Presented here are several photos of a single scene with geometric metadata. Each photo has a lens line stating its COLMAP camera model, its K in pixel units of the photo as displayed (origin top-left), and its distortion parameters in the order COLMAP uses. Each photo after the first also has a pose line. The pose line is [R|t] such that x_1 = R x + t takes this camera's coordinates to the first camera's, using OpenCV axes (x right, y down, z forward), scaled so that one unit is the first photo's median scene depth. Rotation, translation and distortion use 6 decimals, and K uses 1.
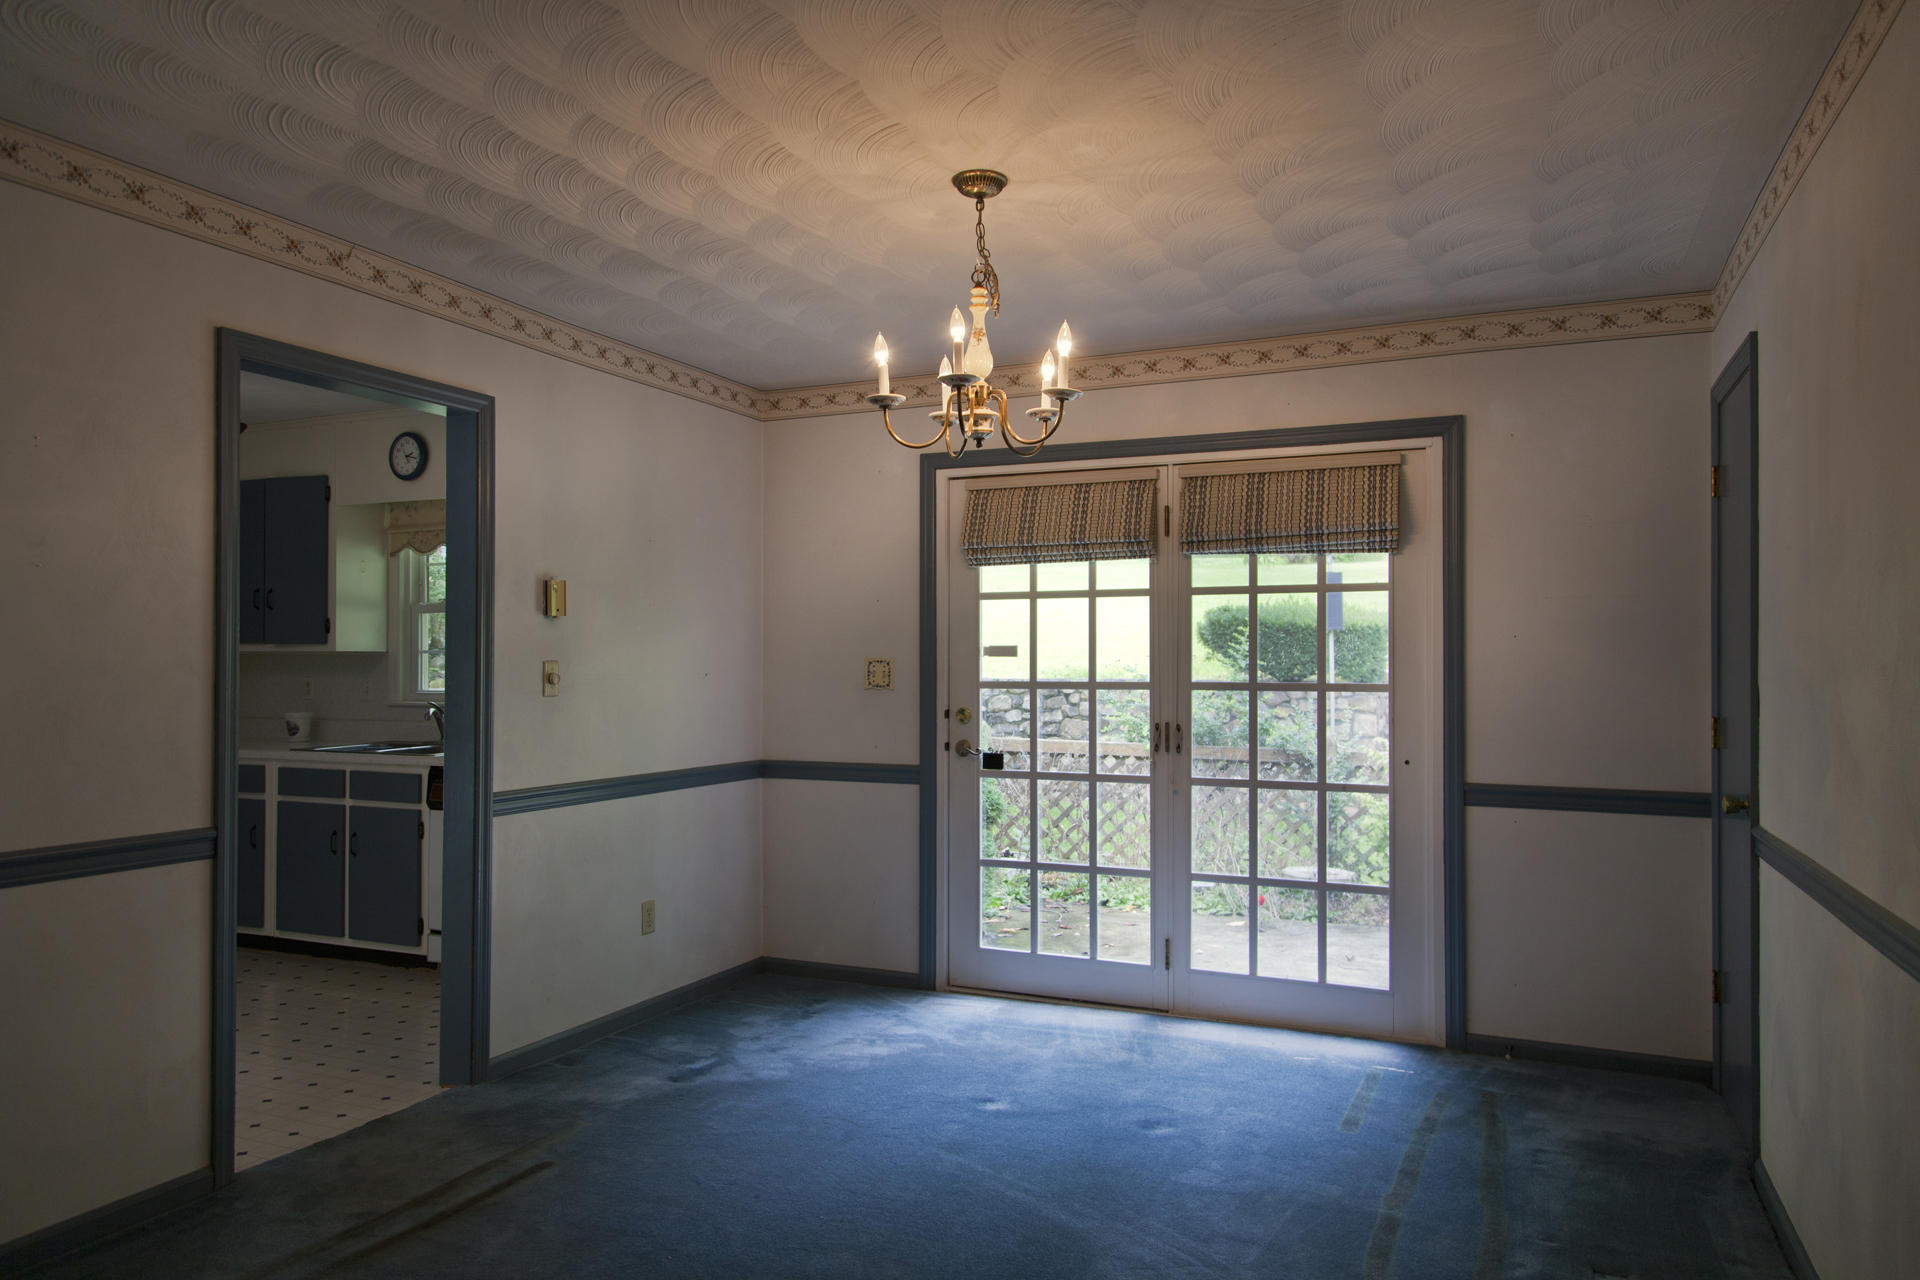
lens RADIAL K [[1295.5, 0, 950.2], [0, 1295.5, 641.5], [0, 0, 1]] dist [0.038963, 0.000752]
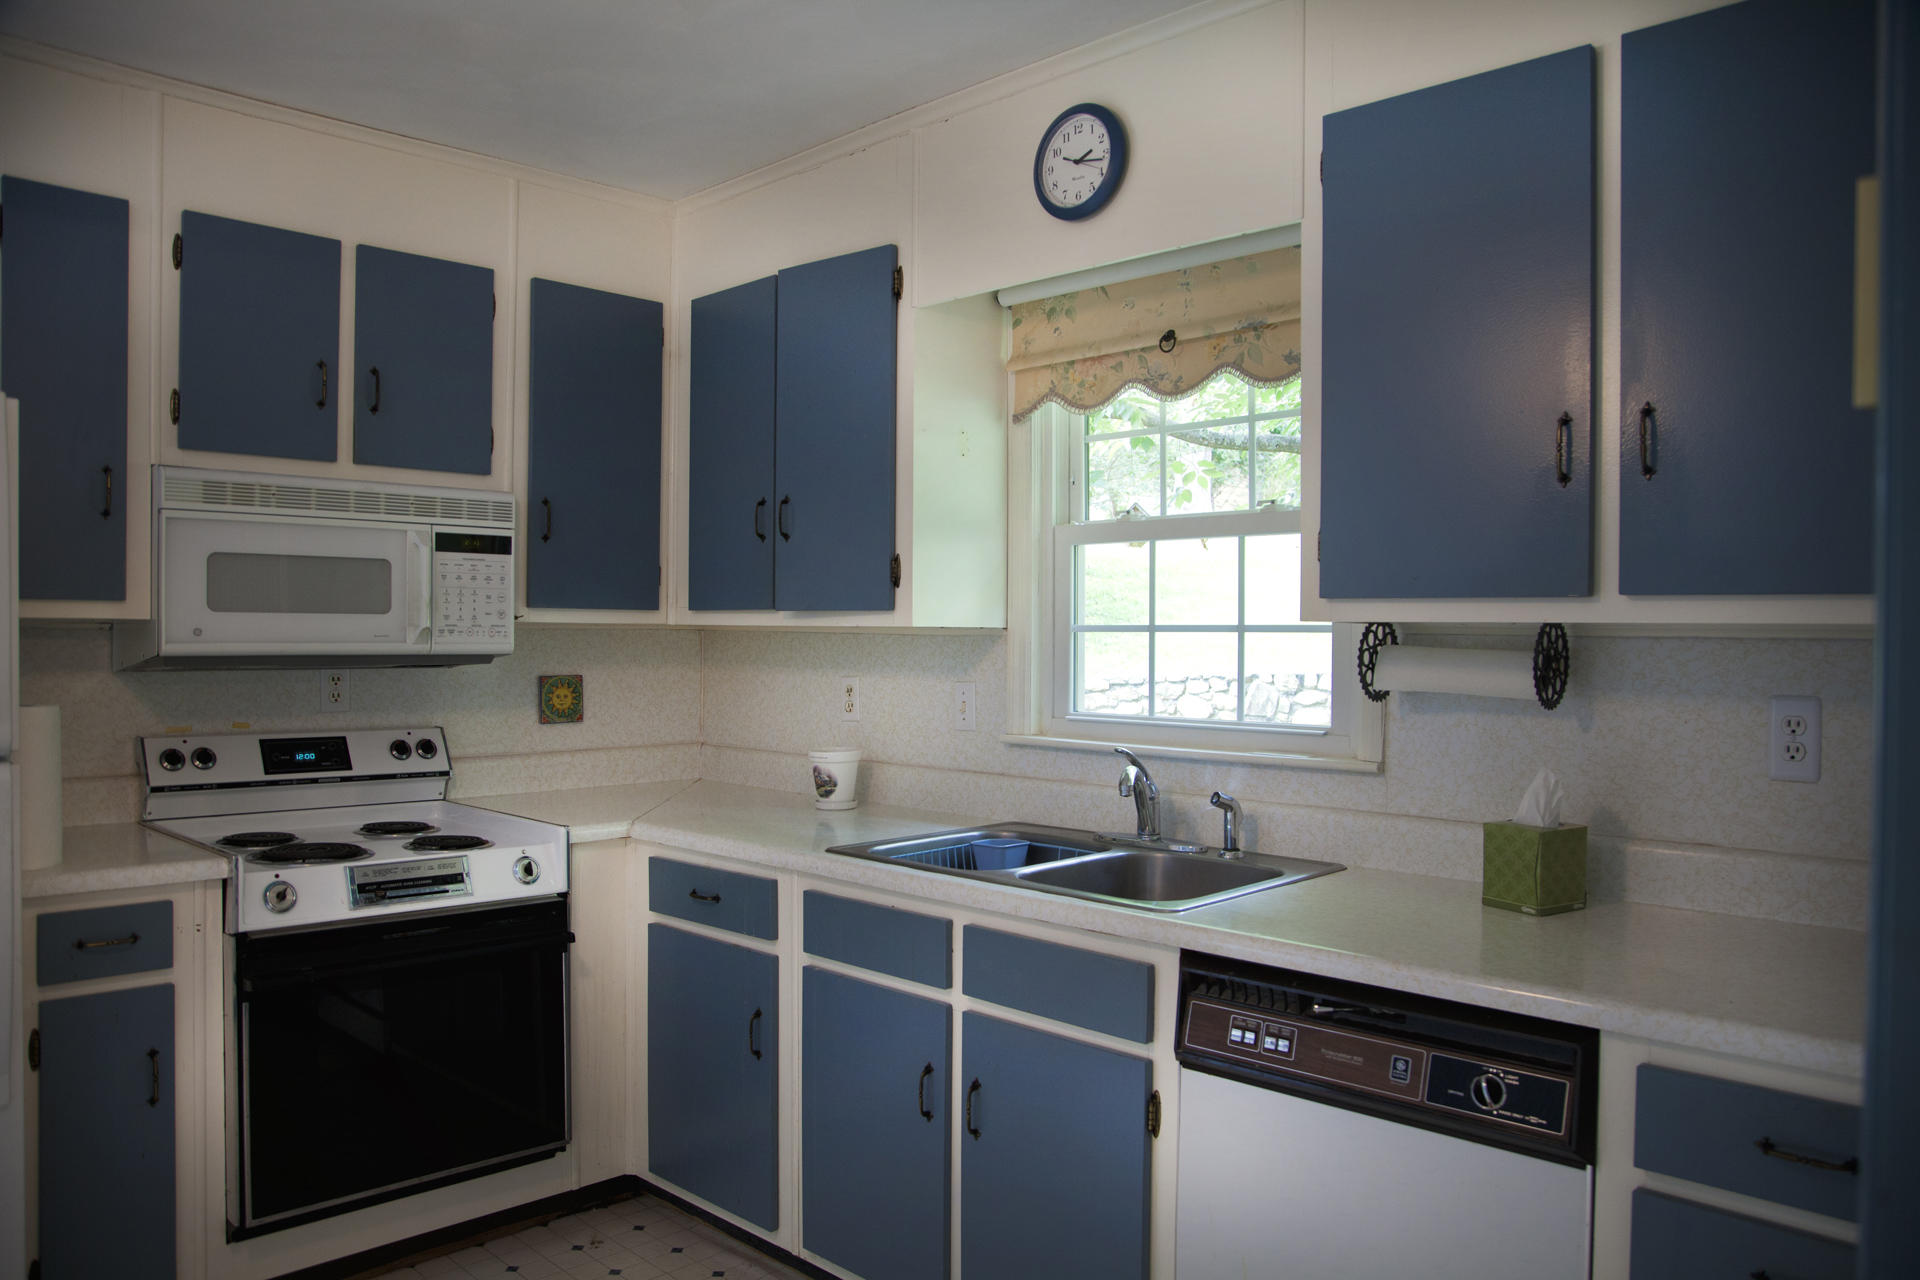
lens RADIAL K [[1295.5, 0, 944.1], [0, 1295.5, 640.3], [0, 0, 1]] dist [0.038963, 0.000752]
pose [[0.941637, 0.011613, -0.336429, -0.433172], [-0.004768, 0.999765, 0.021166, 0.003760], [0.336595, -0.018327, 0.941471, 0.813287]]
